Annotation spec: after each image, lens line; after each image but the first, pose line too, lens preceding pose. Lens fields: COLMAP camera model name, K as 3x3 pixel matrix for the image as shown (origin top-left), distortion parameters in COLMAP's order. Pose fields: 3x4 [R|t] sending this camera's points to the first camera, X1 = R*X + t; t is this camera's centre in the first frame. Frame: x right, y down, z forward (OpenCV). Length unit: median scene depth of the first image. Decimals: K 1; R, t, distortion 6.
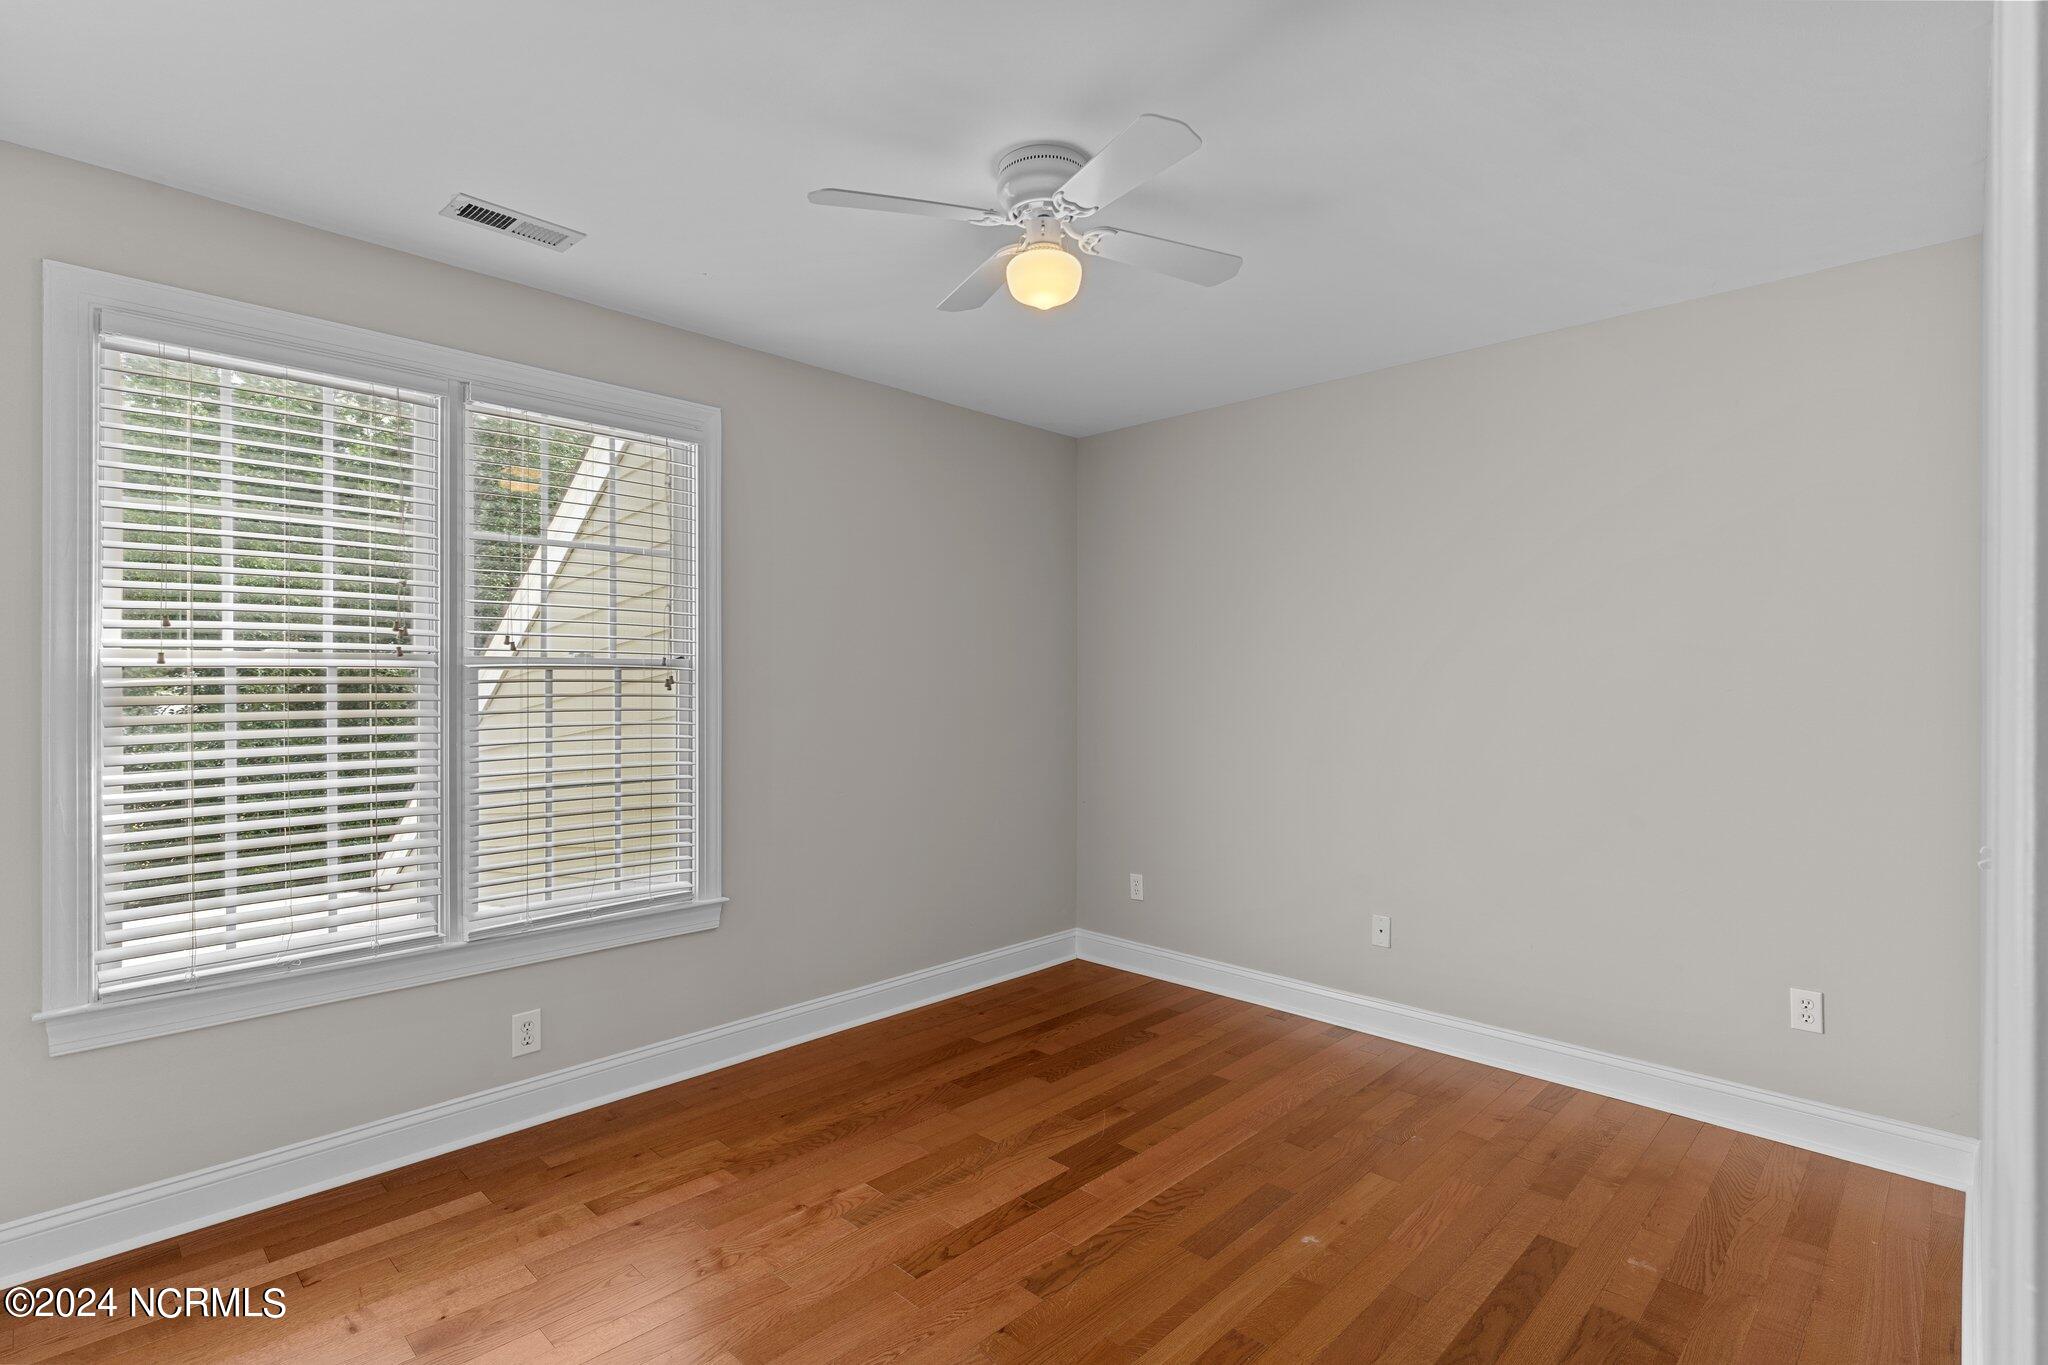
lens RADIAL K [[986.8, 0, 1020.4], [0, 986.8, 671.8], [0, 0, 1]] dist [0.003587, -0.001847]
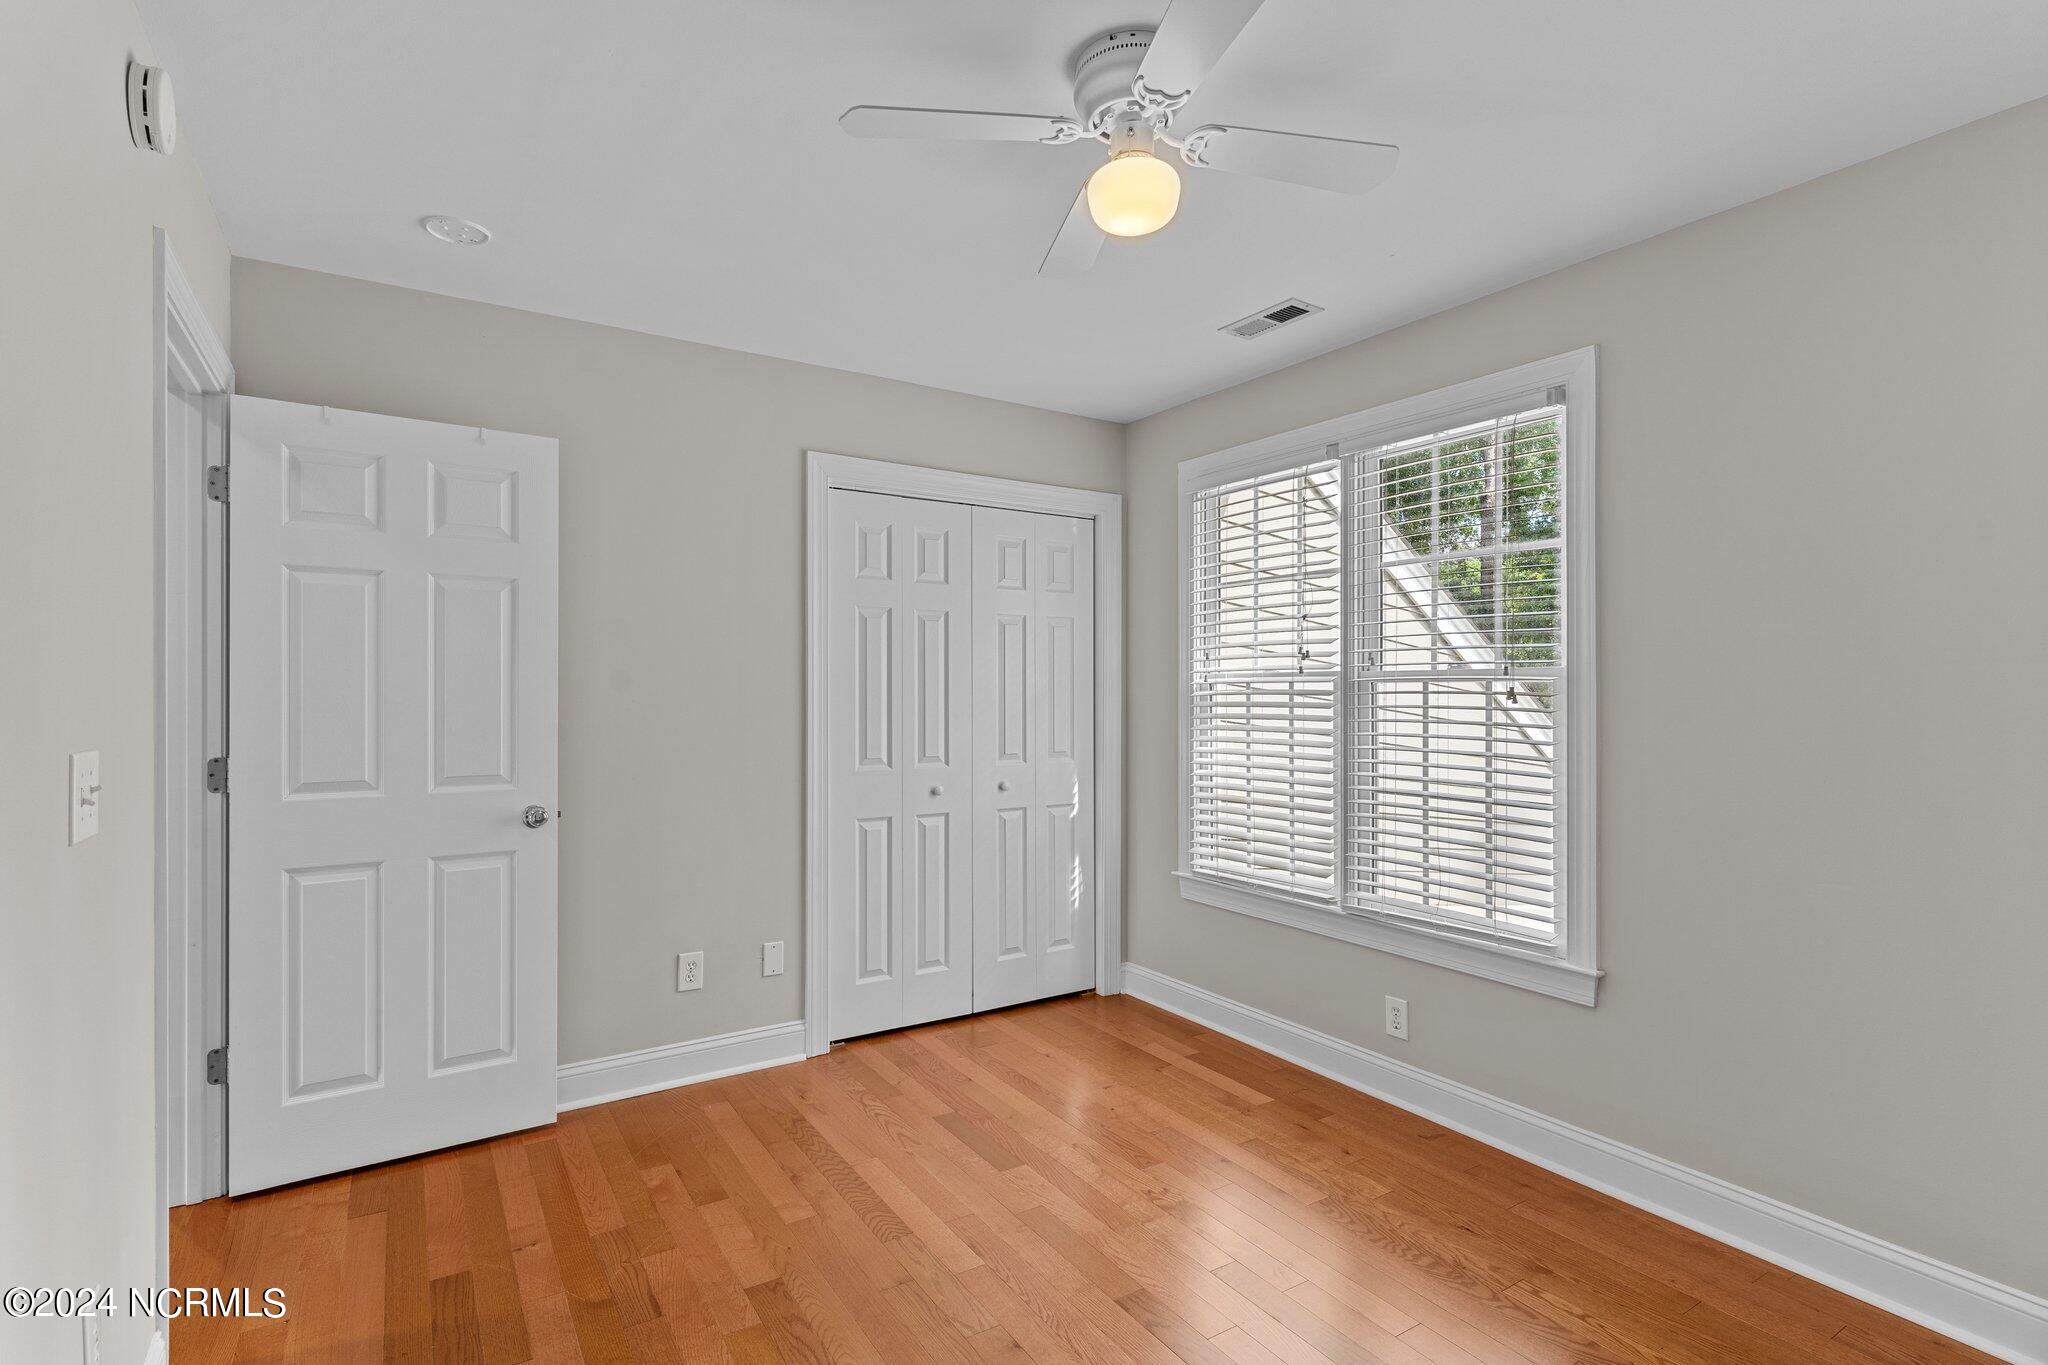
lens RADIAL K [[986.8, 0, 1022.2], [0, 986.8, 692.9], [0, 0, 1]] dist [0.003587, -0.001847]
pose [[-0.235639, -0.004620, -0.971830, 0.652877], [0.004147, 0.999975, -0.005760, 0.014587], [0.971832, -0.005387, -0.235614, 0.863517]]
